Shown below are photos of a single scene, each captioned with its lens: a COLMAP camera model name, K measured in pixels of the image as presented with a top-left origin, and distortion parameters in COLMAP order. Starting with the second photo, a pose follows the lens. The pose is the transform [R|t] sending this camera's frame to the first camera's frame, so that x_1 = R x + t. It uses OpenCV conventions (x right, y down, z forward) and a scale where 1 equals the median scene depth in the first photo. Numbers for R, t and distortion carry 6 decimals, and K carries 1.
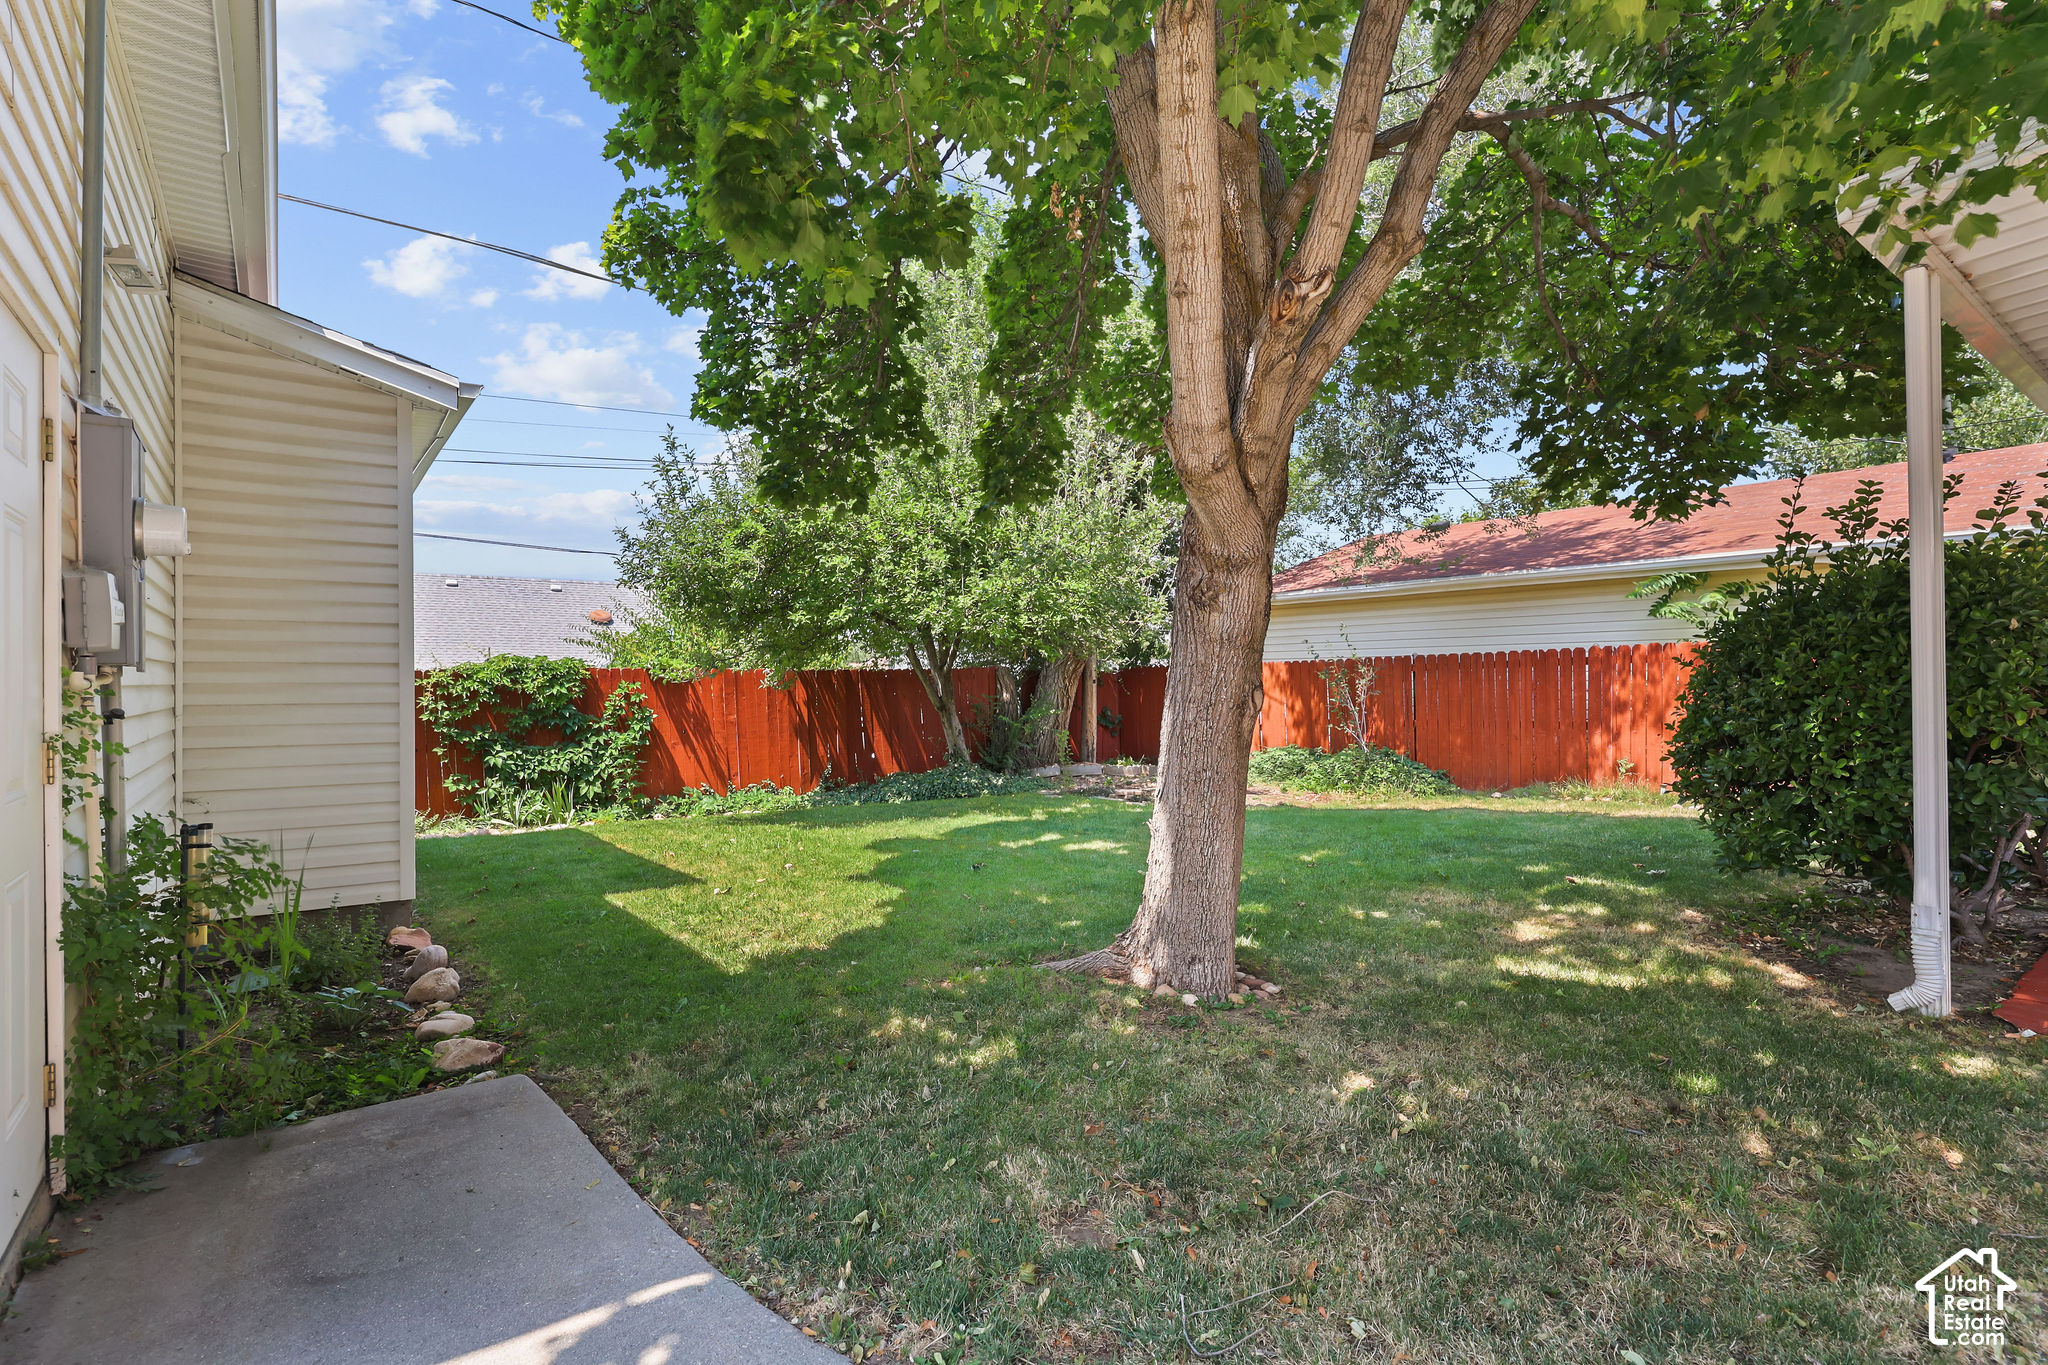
lens RADIAL K [[980.1, 0, 1023.6], [0, 980.1, 687.7], [0, 0, 1]] dist [-0.002180, -0.000115]
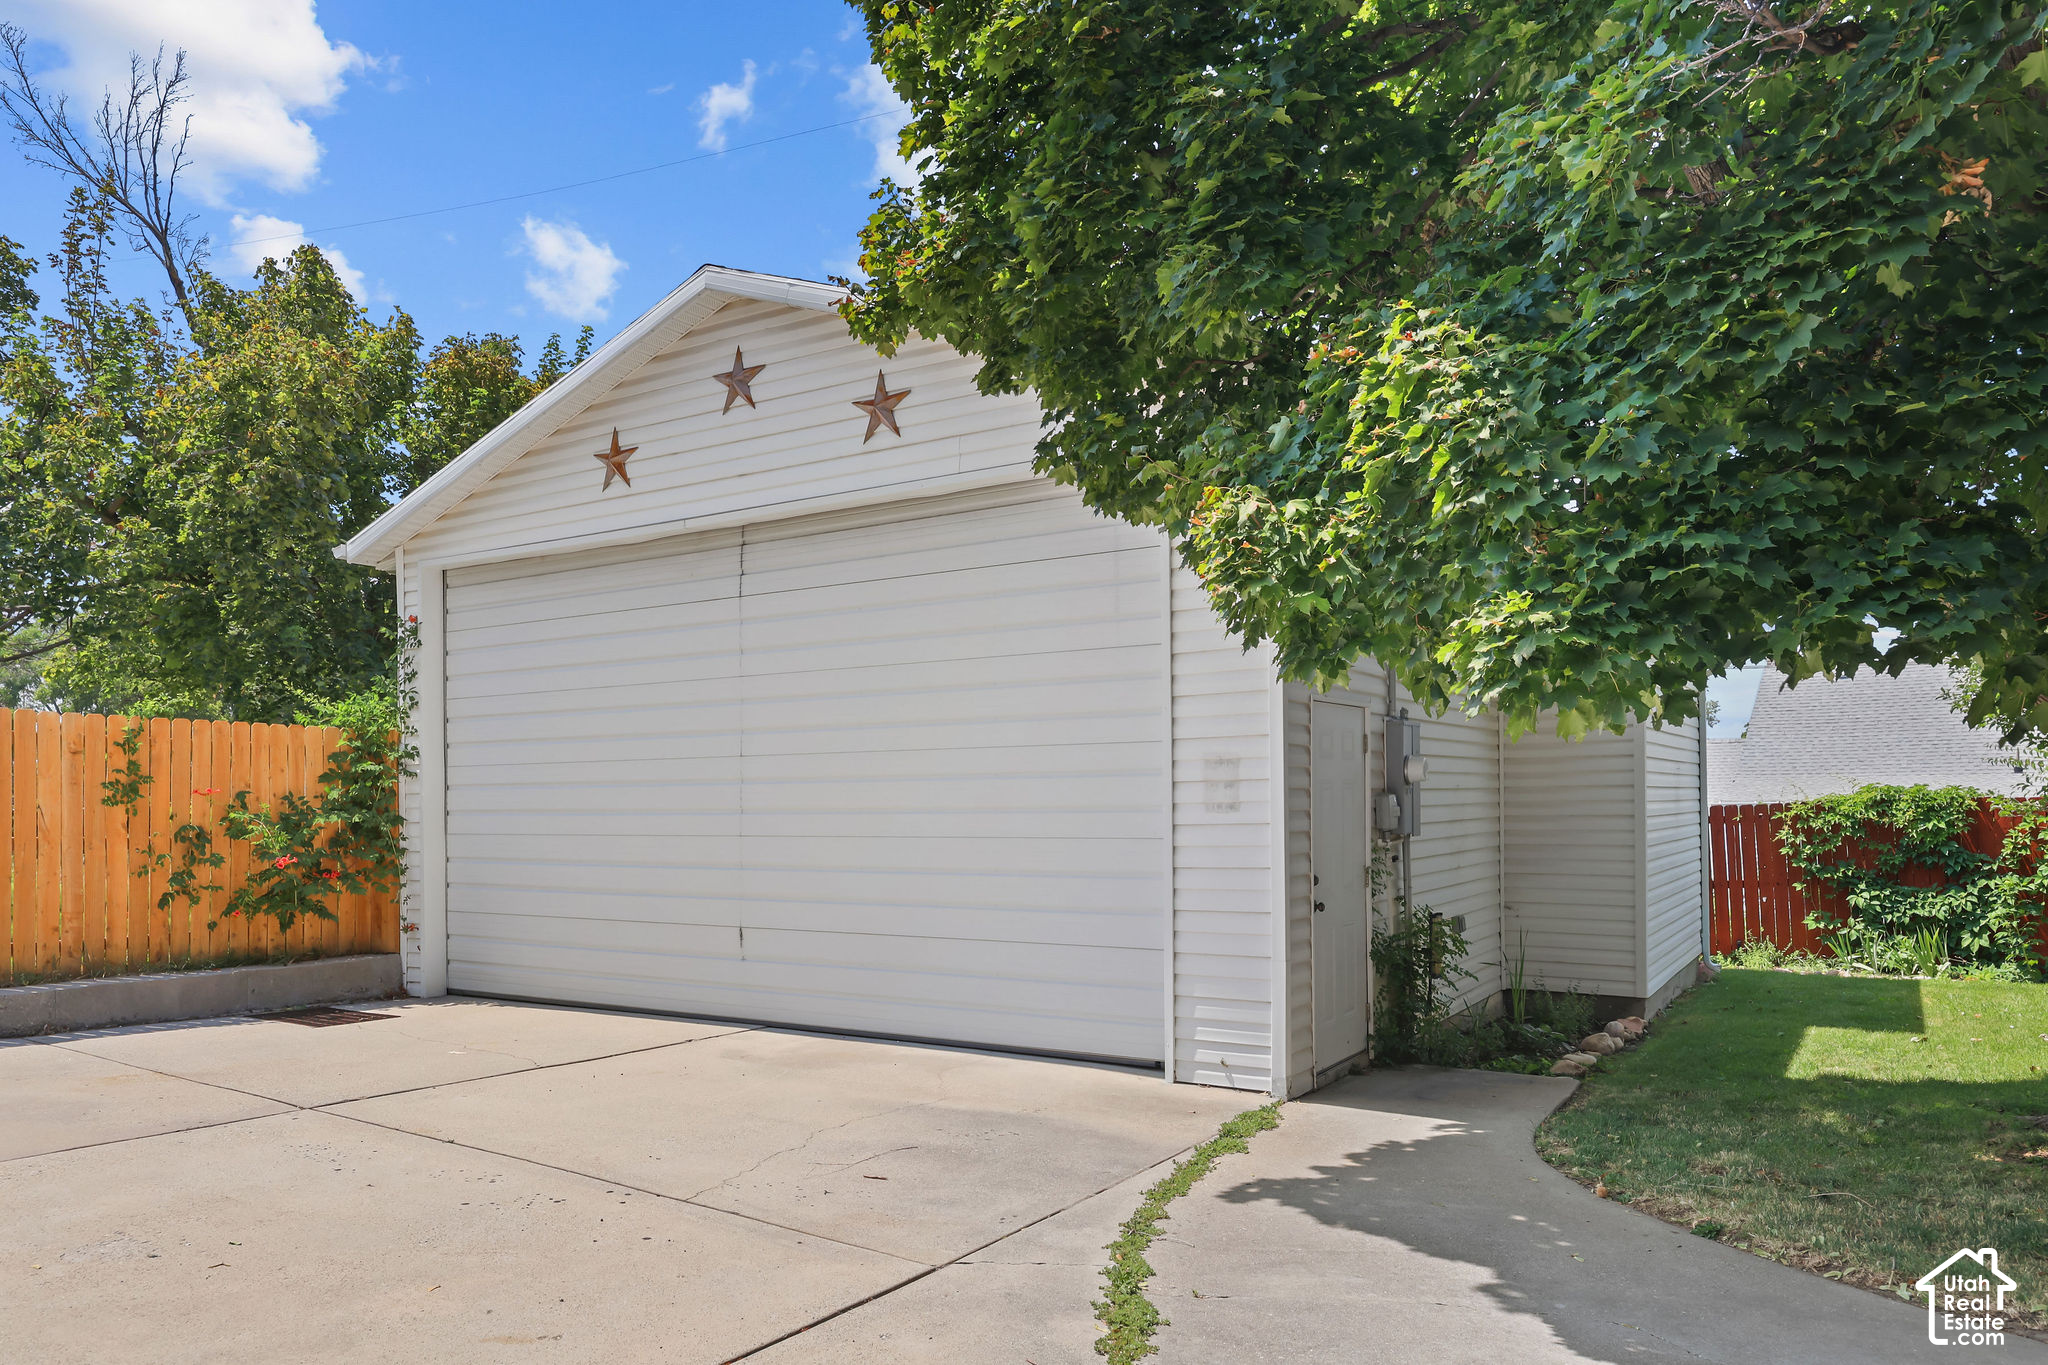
lens RADIAL K [[1362.9, 0, 1023.5], [0, 1362.9, 683.0], [0, 0, 1]] dist [-0.003659, -0.001307]
pose [[0.359206, -0.081254, -0.929714, 0.394910], [0.005312, 0.996365, -0.085027, -0.025637], [0.933243, 0.025604, 0.358332, -0.213134]]
